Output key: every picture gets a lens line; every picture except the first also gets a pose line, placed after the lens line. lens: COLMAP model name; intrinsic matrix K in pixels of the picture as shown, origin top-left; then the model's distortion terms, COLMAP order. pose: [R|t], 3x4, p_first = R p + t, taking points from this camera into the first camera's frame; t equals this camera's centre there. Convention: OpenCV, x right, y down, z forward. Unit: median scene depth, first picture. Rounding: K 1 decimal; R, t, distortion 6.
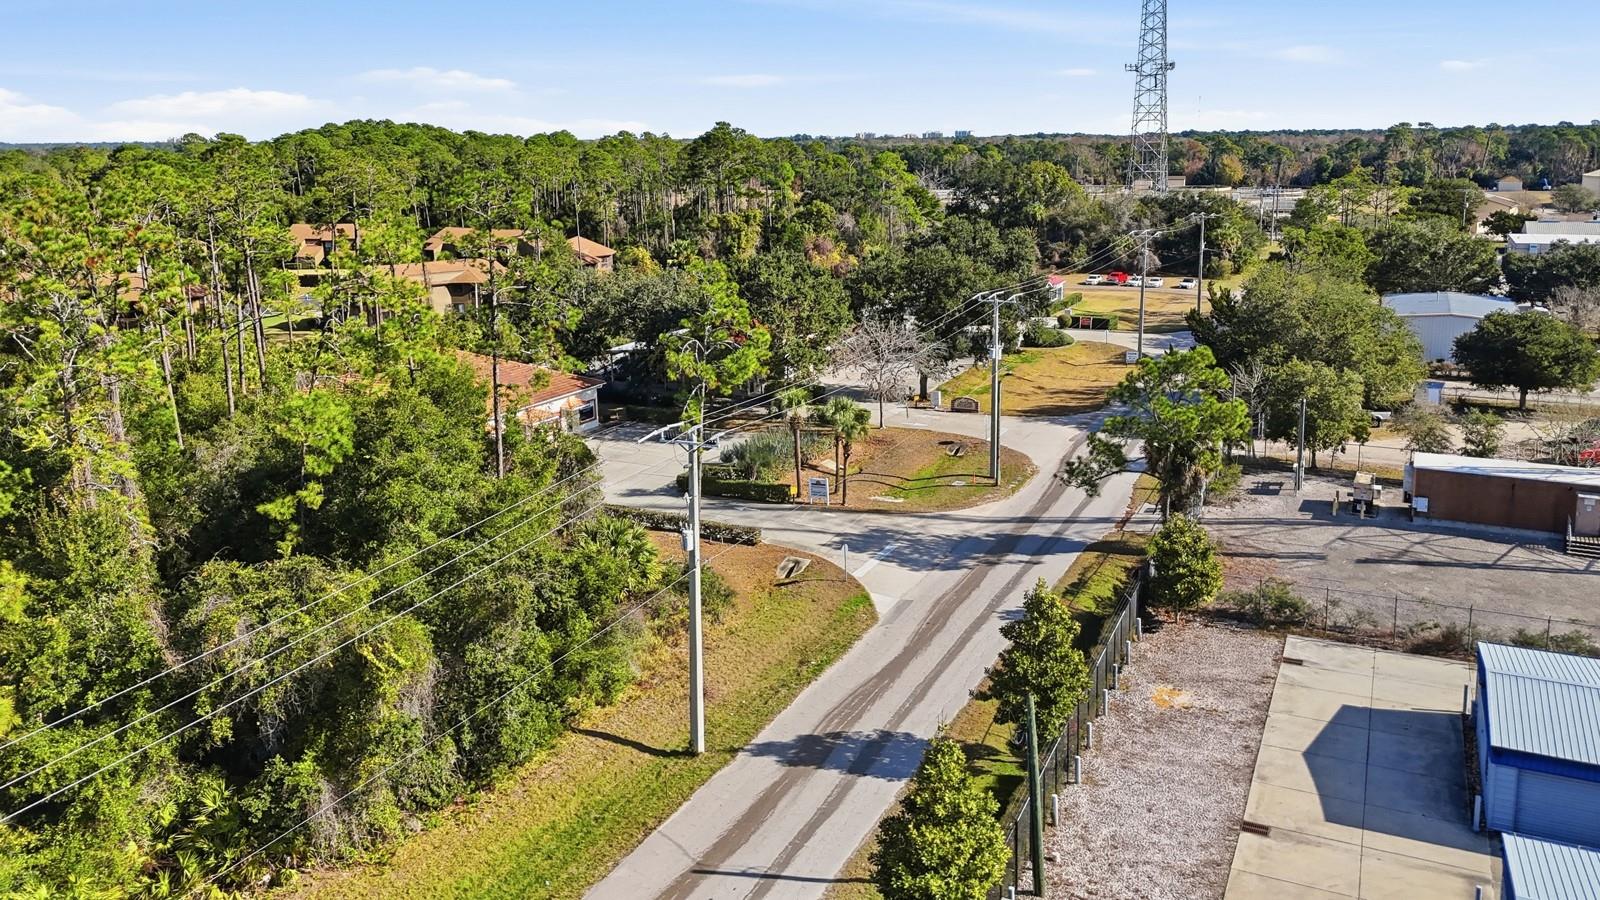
lens RADIAL K [[1137.2, 0, 801.1], [0, 1137.2, 444.5], [0, 0, 1]] dist [0.034192, -0.000821]
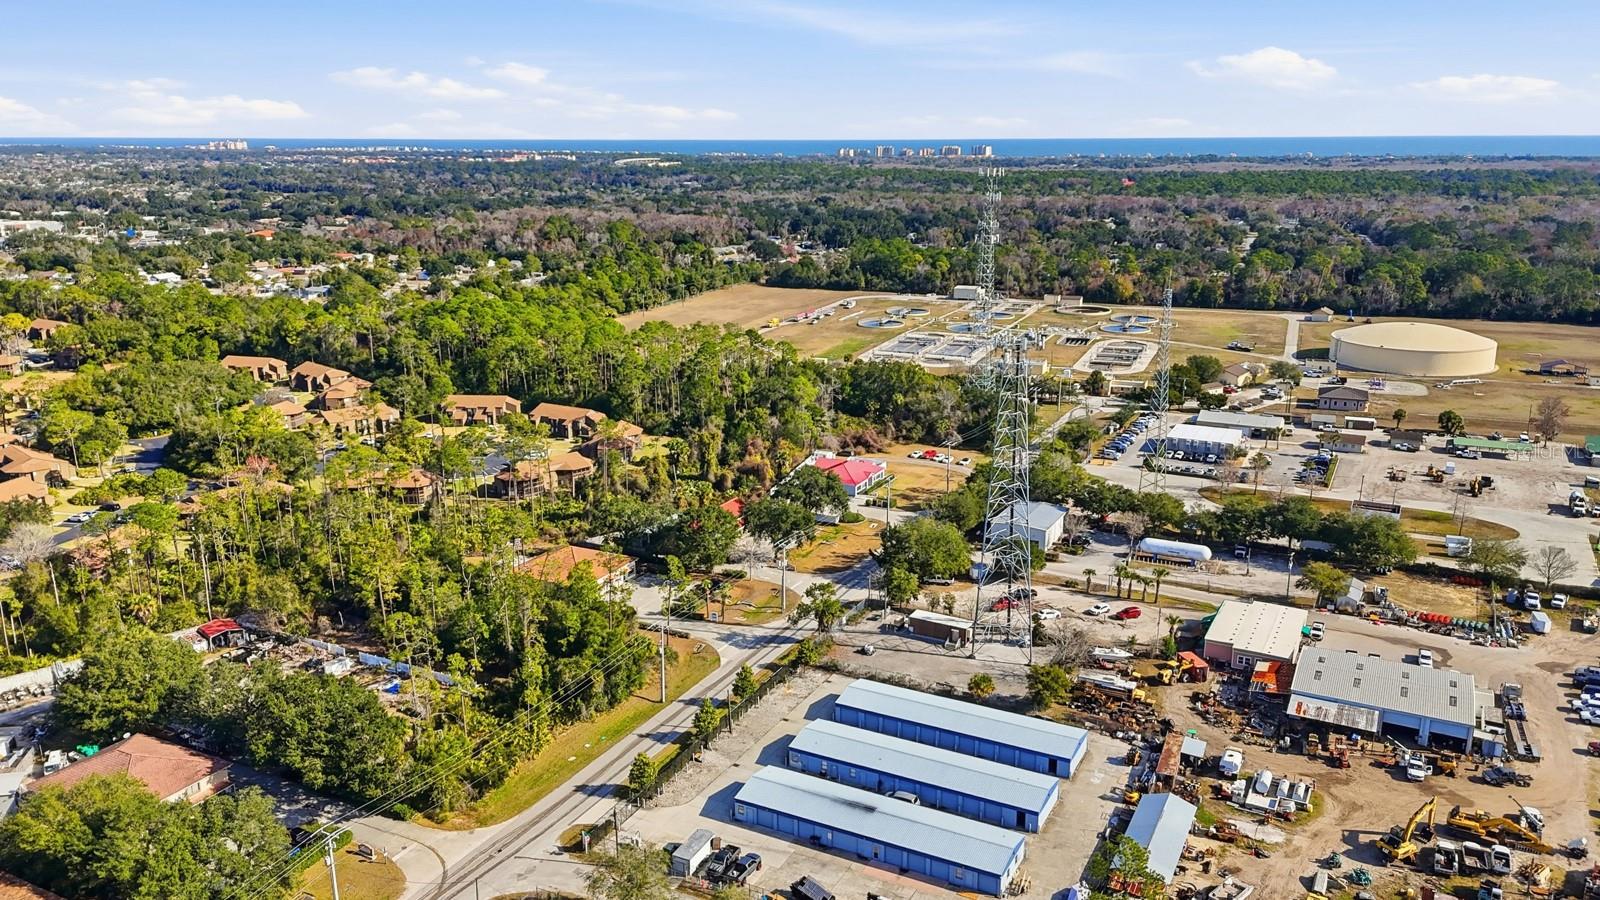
lens RADIAL K [[1137.2, 0, 797.5], [0, 1137.2, 453.1], [0, 0, 1]] dist [0.034192, -0.000821]
pose [[0.999613, 0.016791, -0.022196, 0.434454], [-0.016533, 0.999794, 0.011755, -0.627631], [0.022389, -0.011383, 0.999685, -2.838099]]
